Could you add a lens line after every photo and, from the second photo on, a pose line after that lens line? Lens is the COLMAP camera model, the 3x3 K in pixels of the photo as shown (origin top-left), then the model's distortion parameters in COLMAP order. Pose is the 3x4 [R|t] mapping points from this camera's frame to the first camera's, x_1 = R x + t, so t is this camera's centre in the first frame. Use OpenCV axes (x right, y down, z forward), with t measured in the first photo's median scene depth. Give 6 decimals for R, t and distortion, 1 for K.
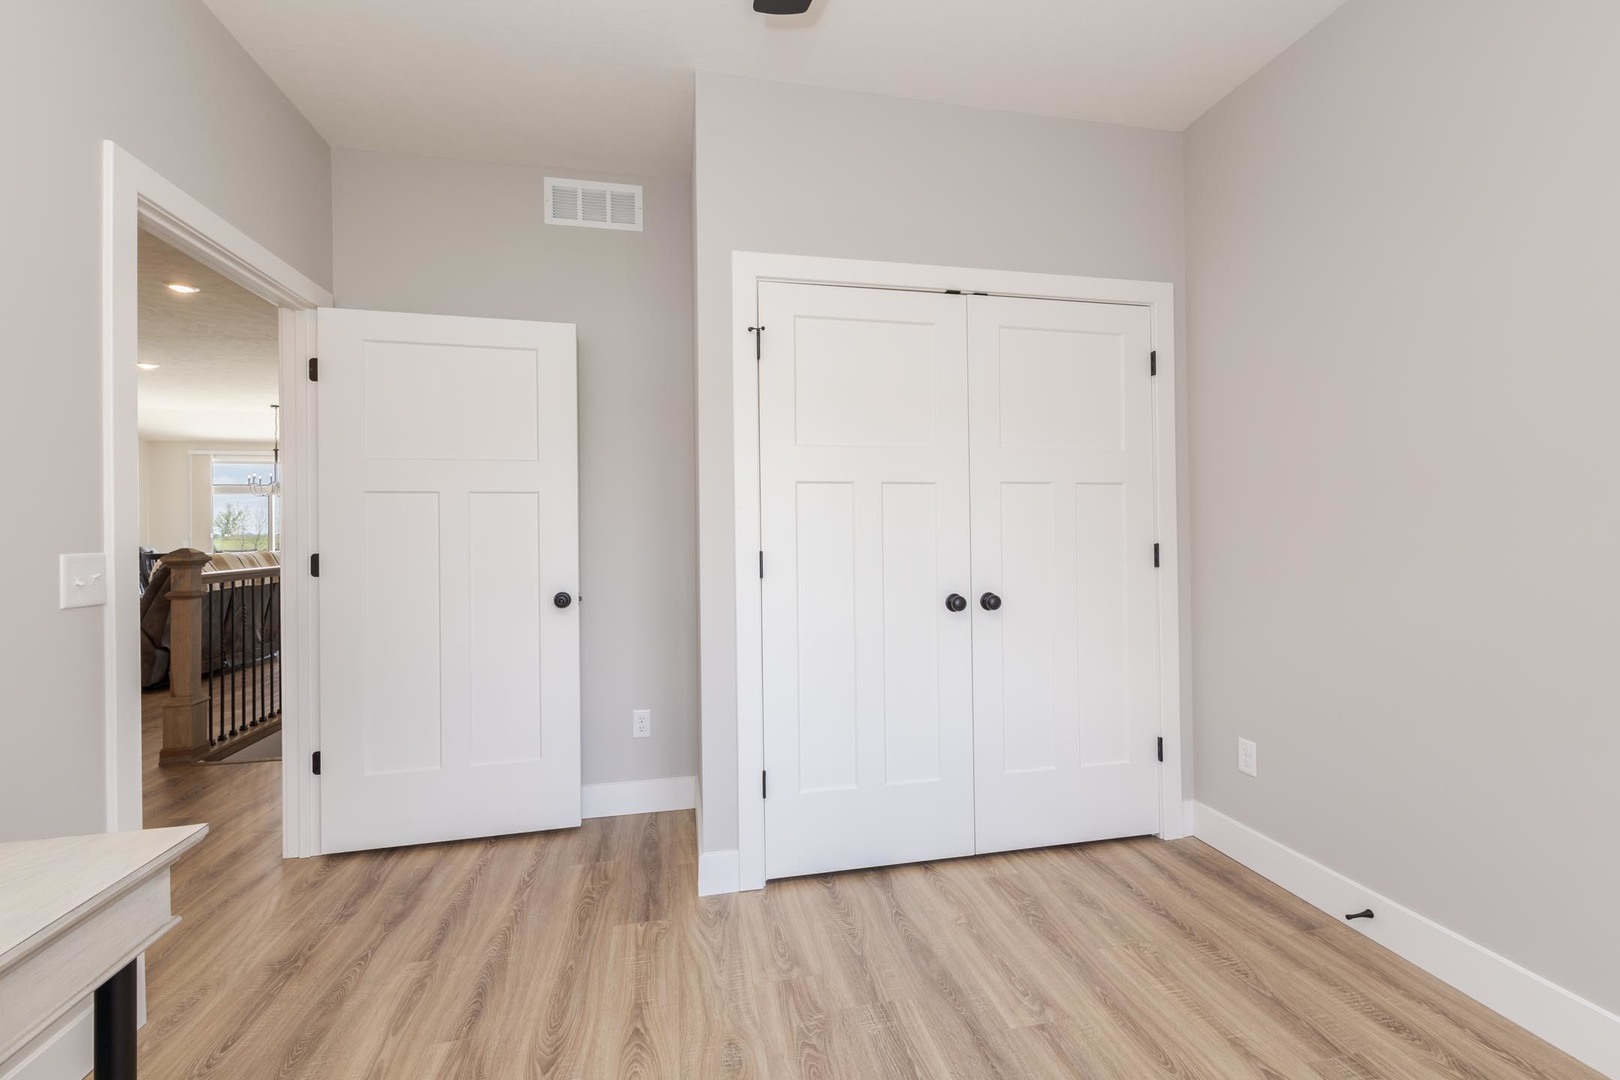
lens RADIAL K [[689.4, 0, 820.5], [0, 689.4, 535.8], [0, 0, 1]] dist [0.001877, -0.000042]
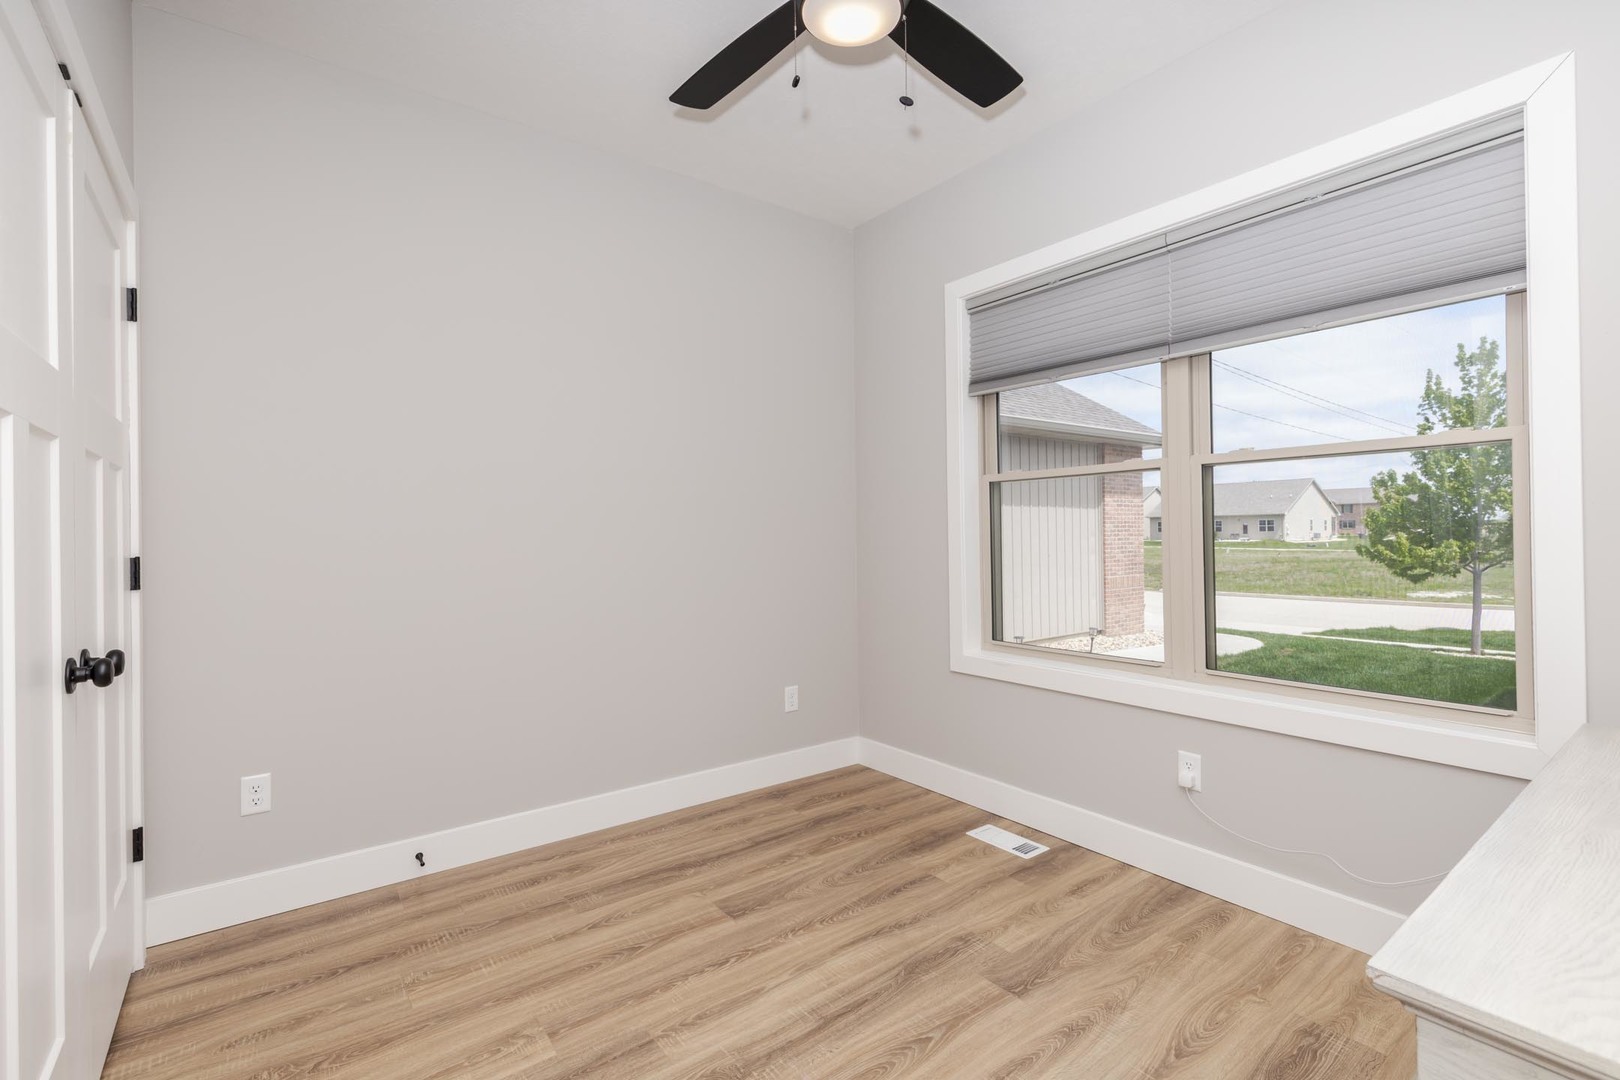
lens RADIAL K [[751.6, 0, 811.5], [0, 751.6, 534.9], [0, 0, 1]] dist [0.002297, 0.000138]
pose [[-0.404860, 0.010018, 0.914324, -0.686459], [0.026305, 0.999654, 0.000695, 0.010049], [-0.914000, 0.024332, -0.404984, 0.911043]]
